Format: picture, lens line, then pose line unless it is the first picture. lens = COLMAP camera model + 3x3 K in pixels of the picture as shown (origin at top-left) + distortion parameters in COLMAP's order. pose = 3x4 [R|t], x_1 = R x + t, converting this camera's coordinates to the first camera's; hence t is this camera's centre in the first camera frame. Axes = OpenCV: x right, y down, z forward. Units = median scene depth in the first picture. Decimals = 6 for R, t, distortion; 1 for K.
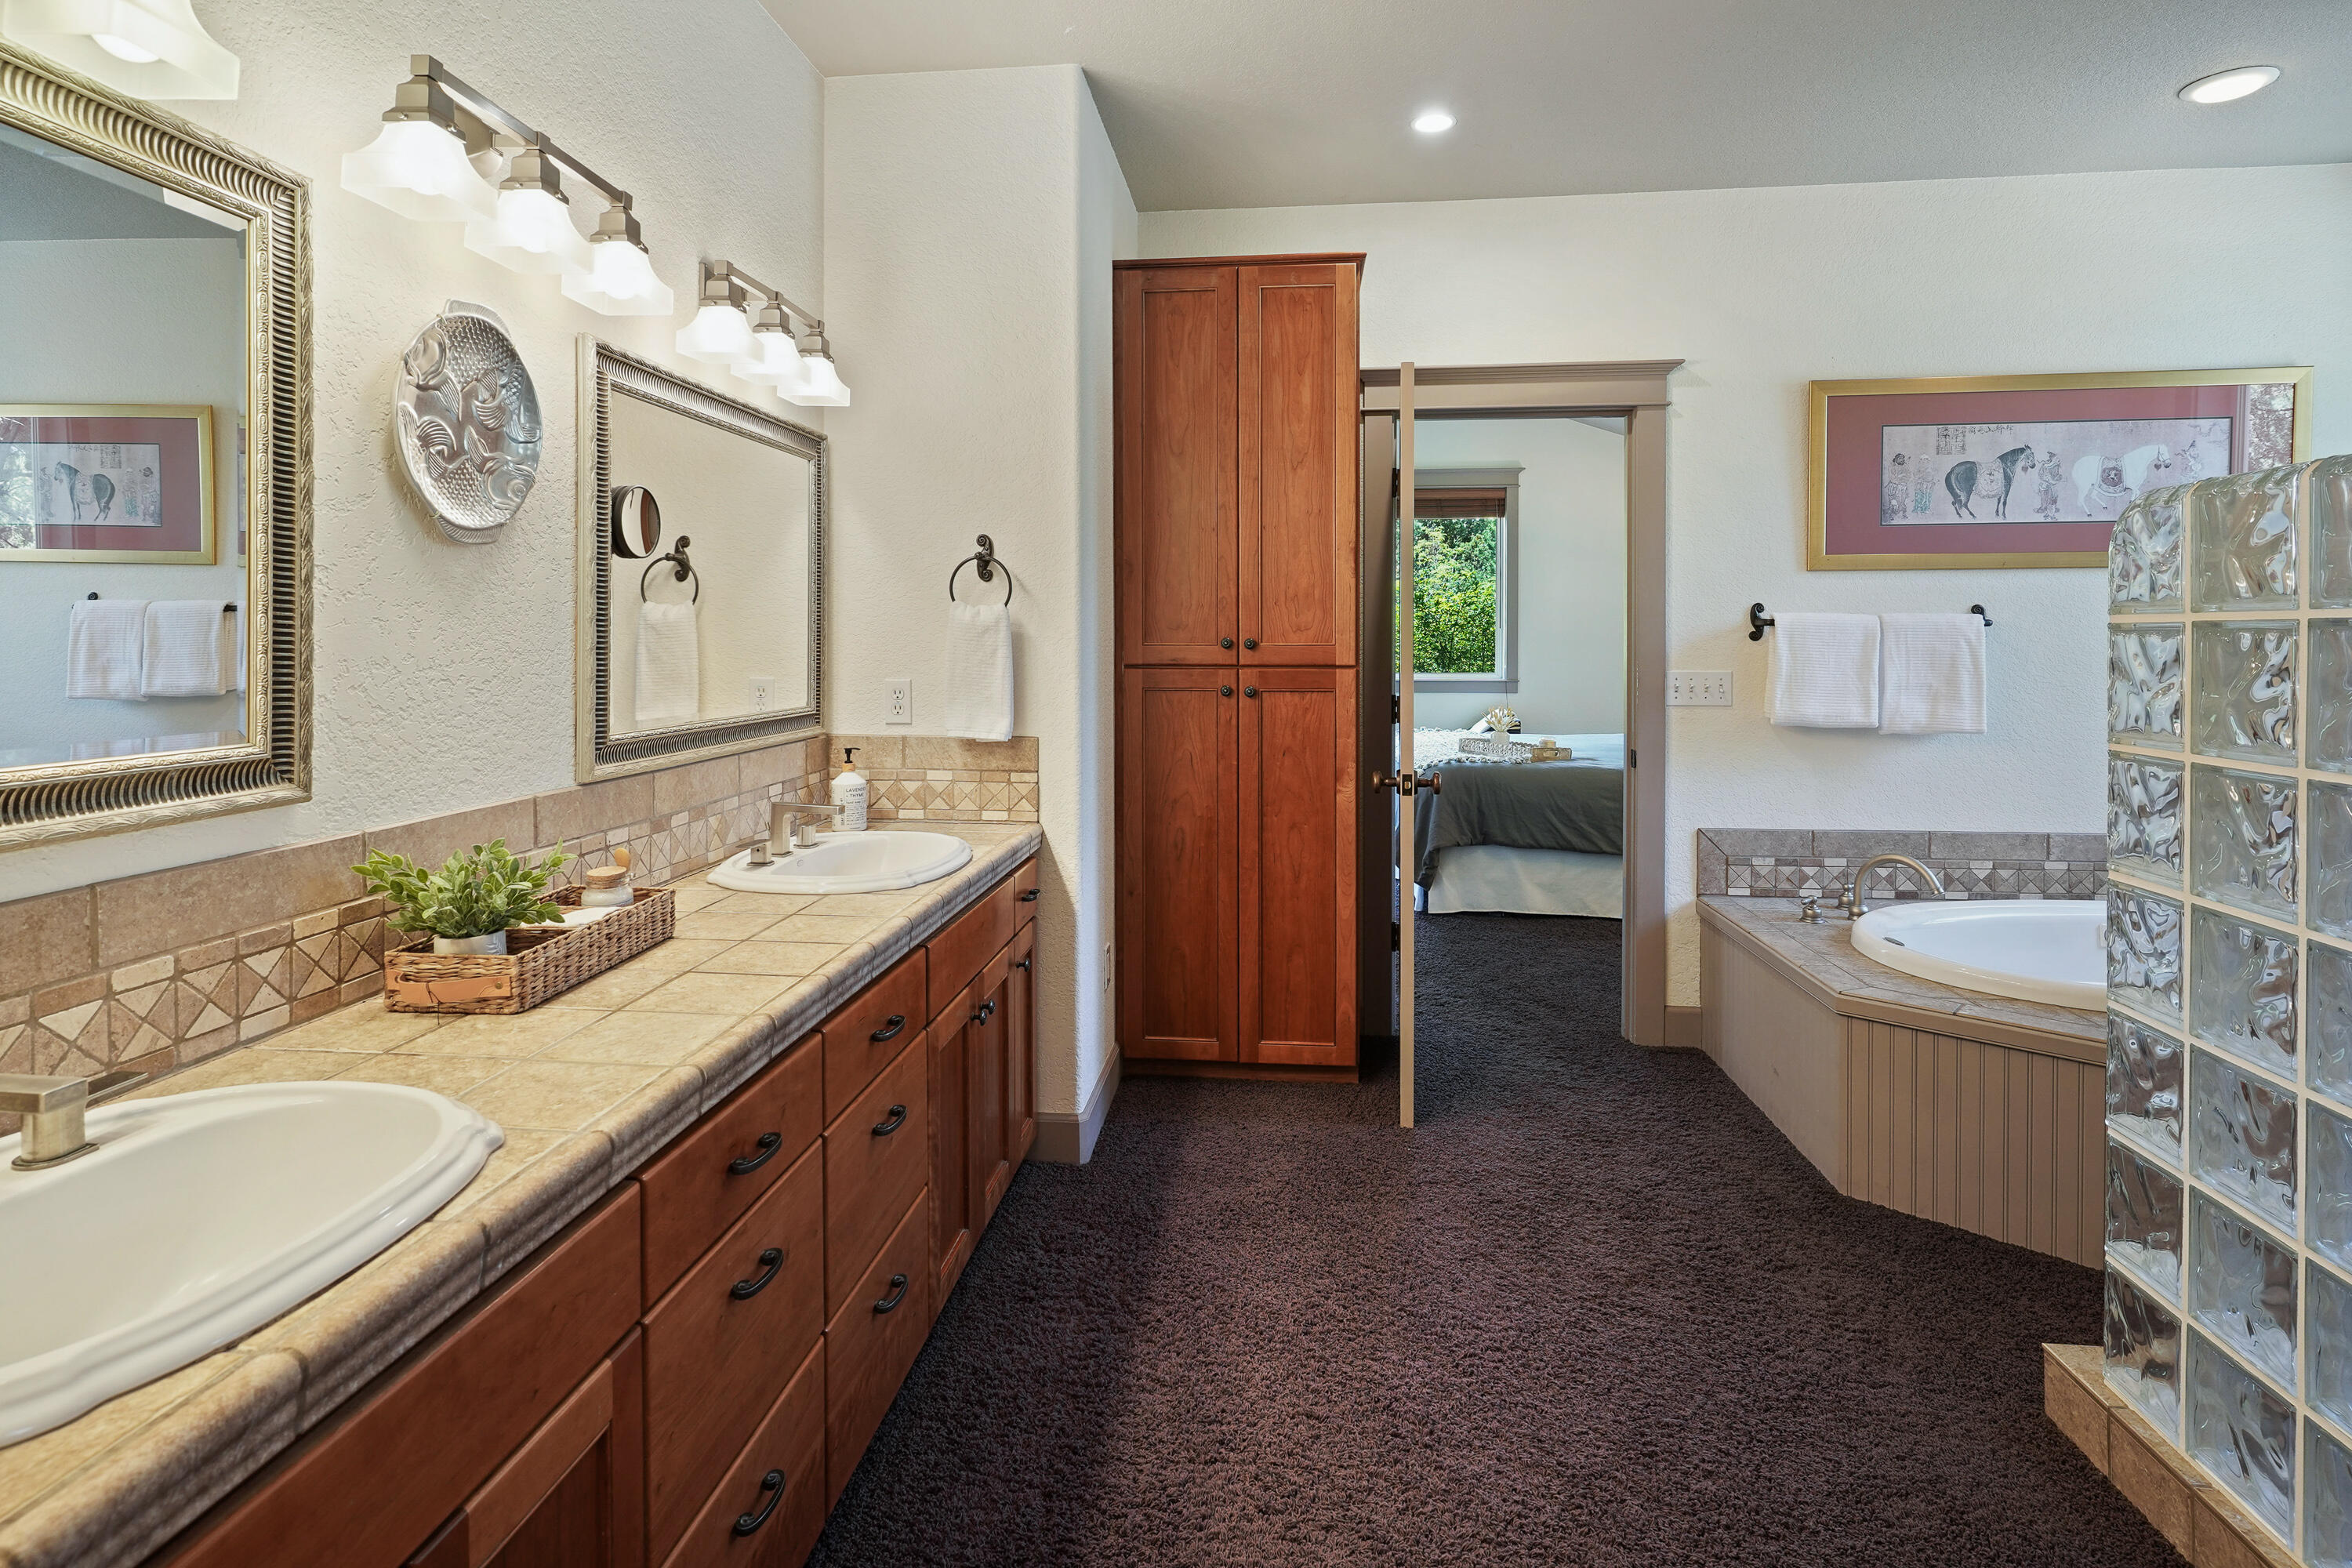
lens RADIAL K [[1153.1, 0, 1183.3], [0, 1153.1, 702.7], [0, 0, 1]] dist [-0.002197, 0.000365]
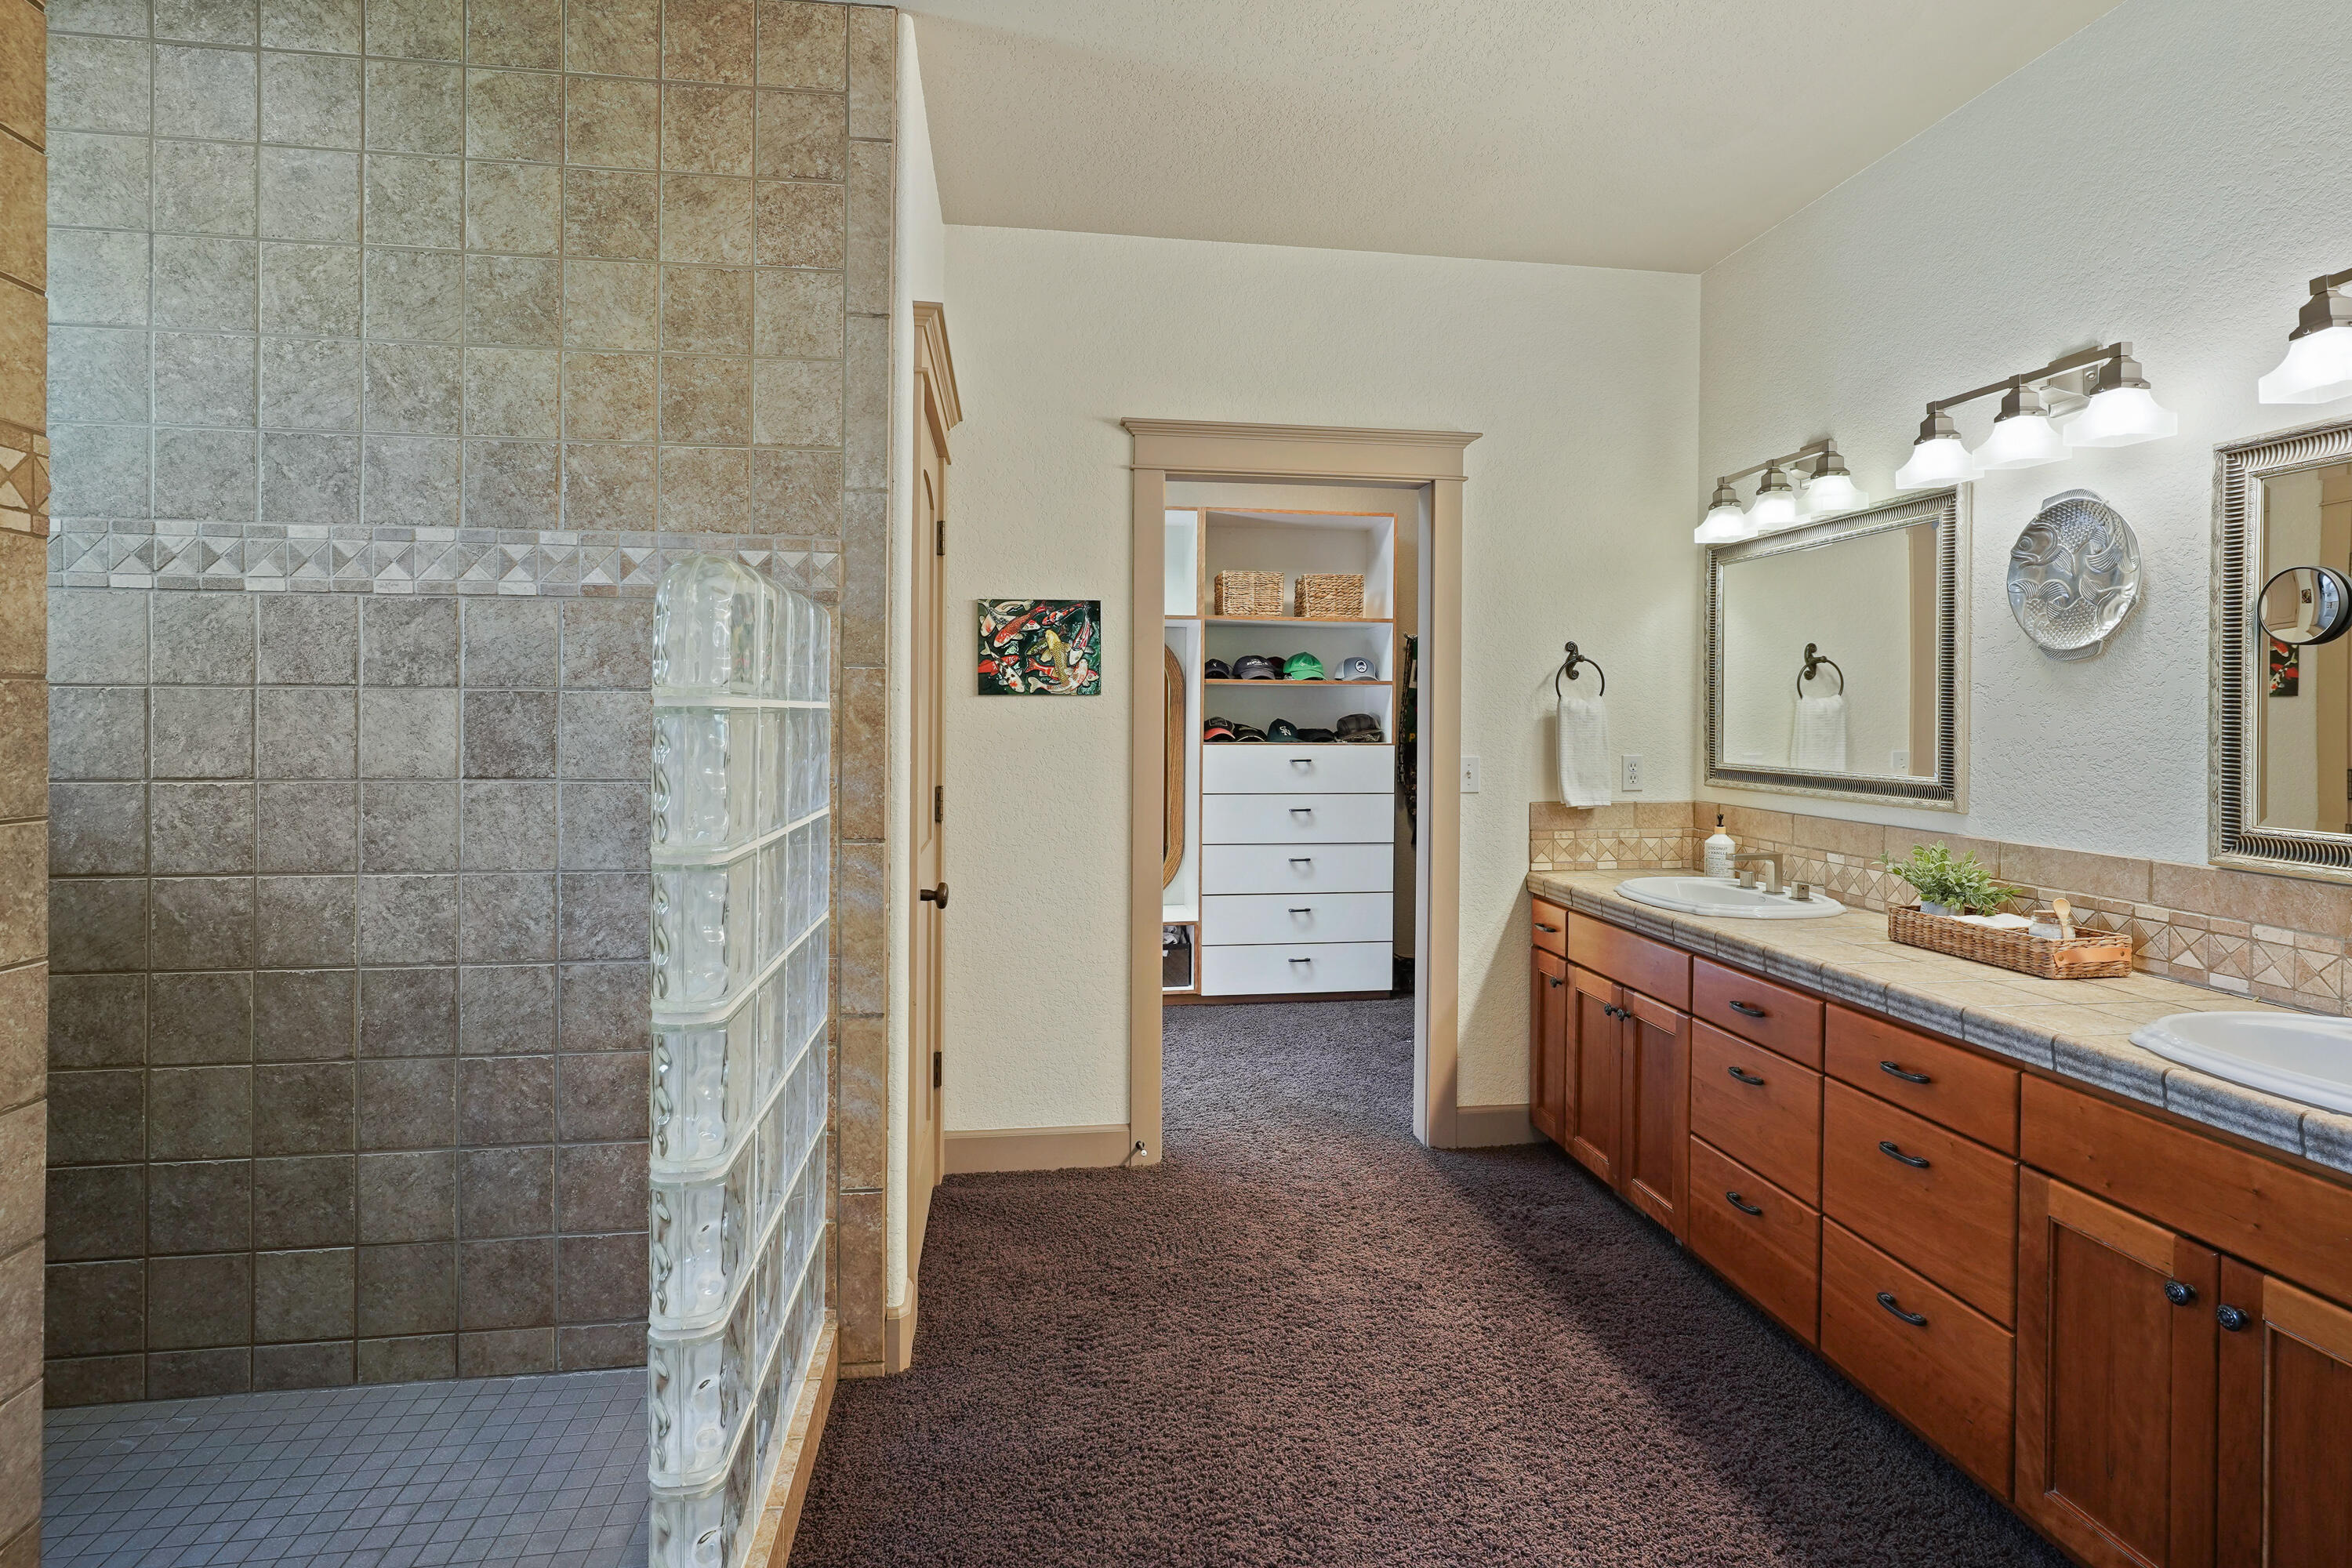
lens RADIAL K [[1188.5, 0, 1191.9], [0, 1188.5, 718.6], [0, 0, 1]] dist [-0.014461, 0.007017]
pose [[-0.967779, -0.001579, -0.251797, 0.795830], [-0.016478, 0.998234, 0.057071, -0.133743], [0.251262, 0.059381, -0.966096, 2.146601]]
